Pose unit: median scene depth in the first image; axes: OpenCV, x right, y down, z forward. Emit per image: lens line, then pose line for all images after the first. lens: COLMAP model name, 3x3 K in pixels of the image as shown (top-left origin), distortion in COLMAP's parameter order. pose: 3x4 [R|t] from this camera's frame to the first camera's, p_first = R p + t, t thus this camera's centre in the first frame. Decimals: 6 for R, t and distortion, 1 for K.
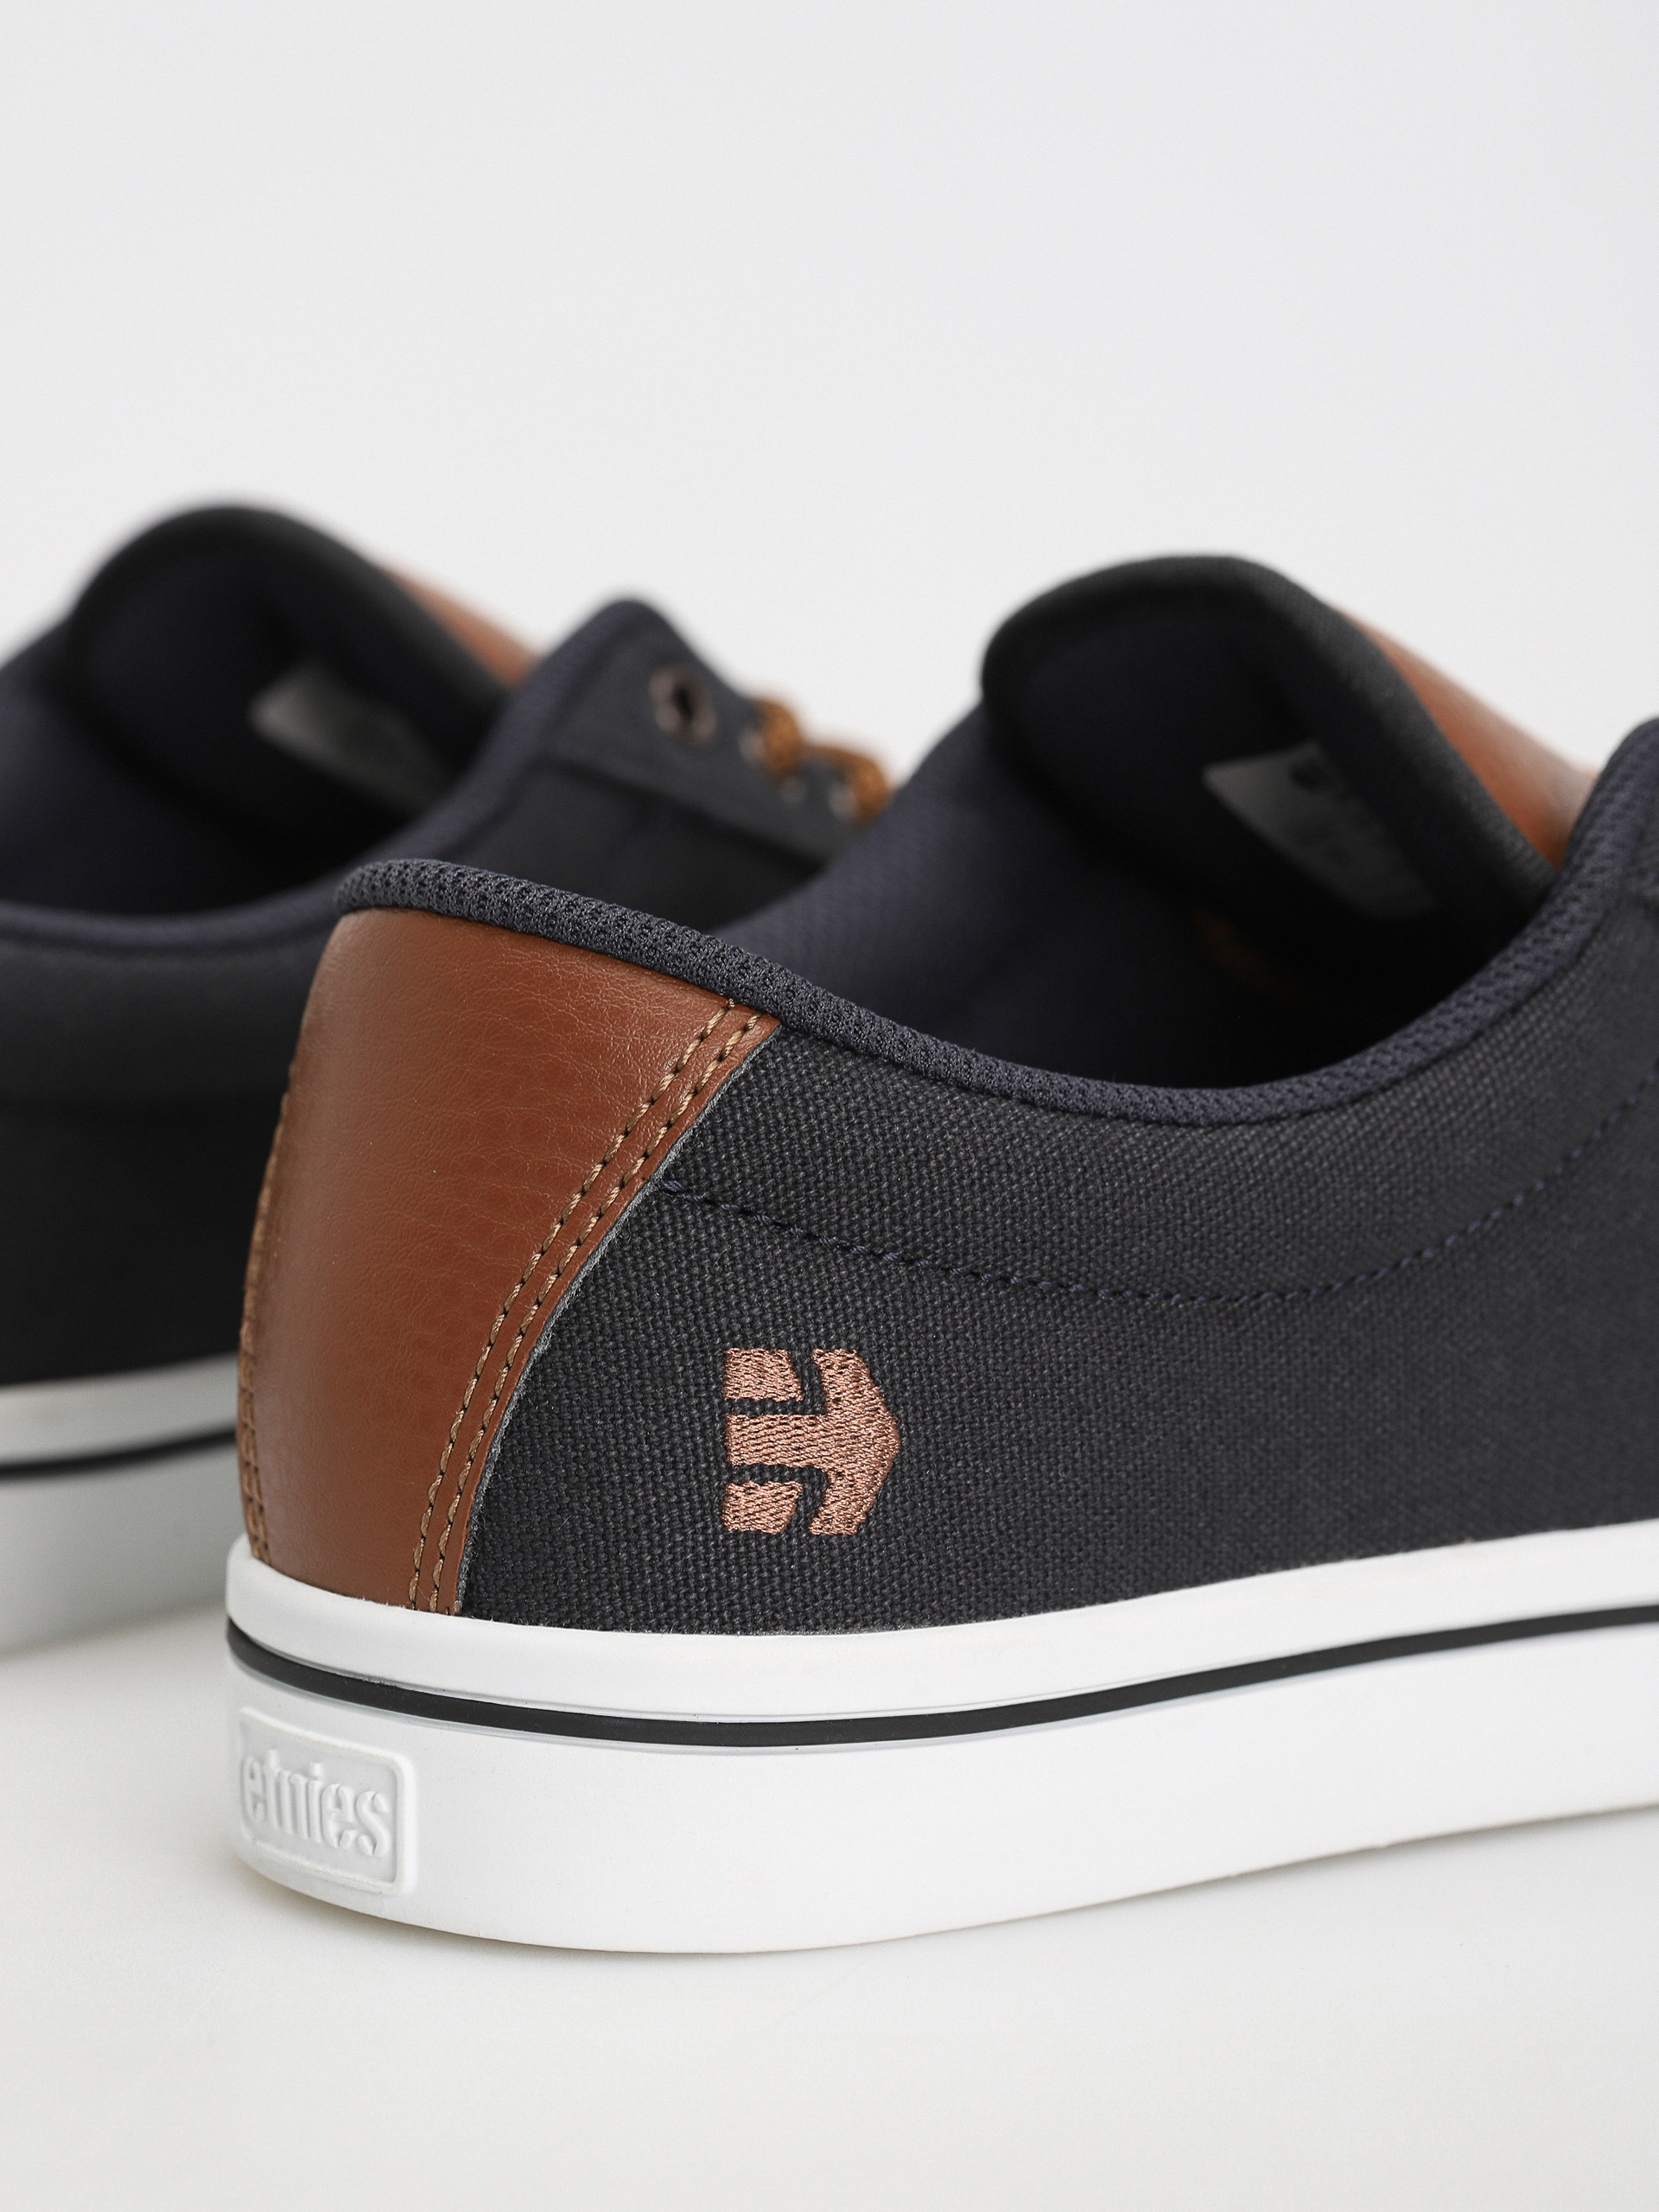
lens RADIAL K [[6996.1, 0, 829.5], [0, 6996.1, 1106.0], [0, 0, 1]] dist [-0.233301, -0.474712]
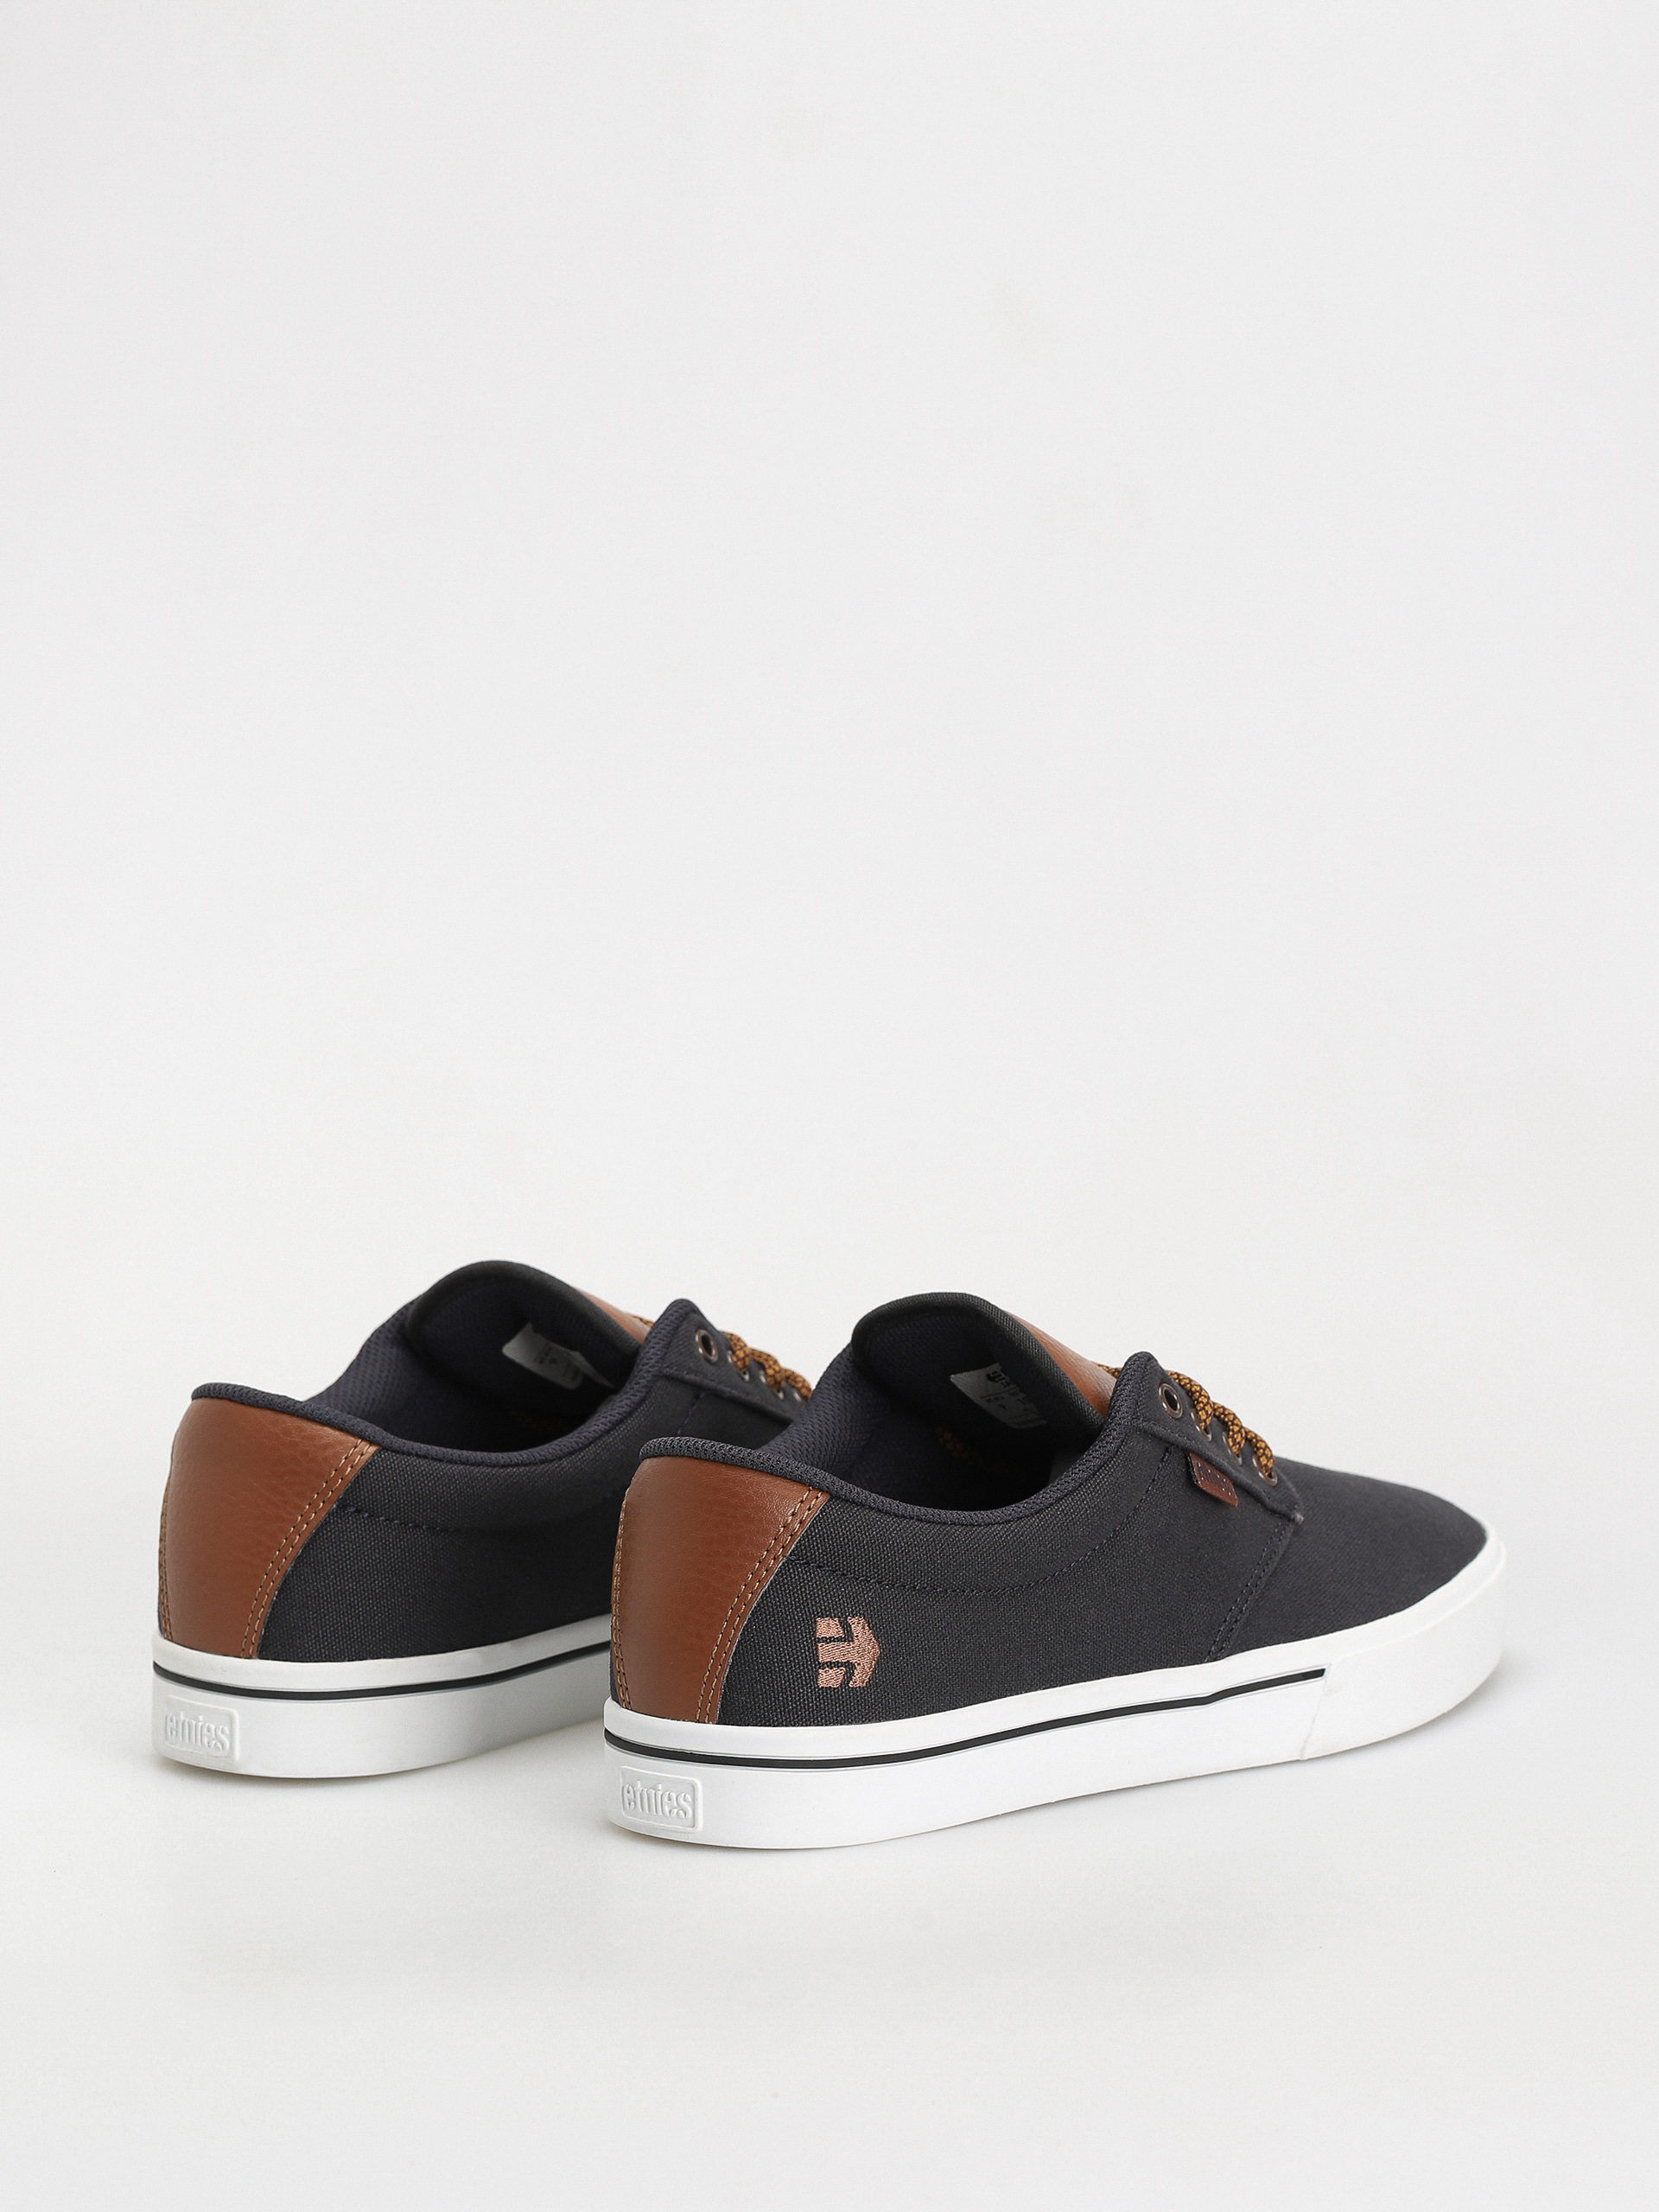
lens RADIAL K [[6996.1, 0, 829.5], [0, 6996.1, 1106.0], [0, 0, 1]] dist [-0.233301, -0.474712]
pose [[0.989967, -0.035191, 0.136848, -0.361207], [0.039855, 0.998709, -0.031490, -0.074967], [-0.135563, 0.036628, 0.990091, -1.613892]]
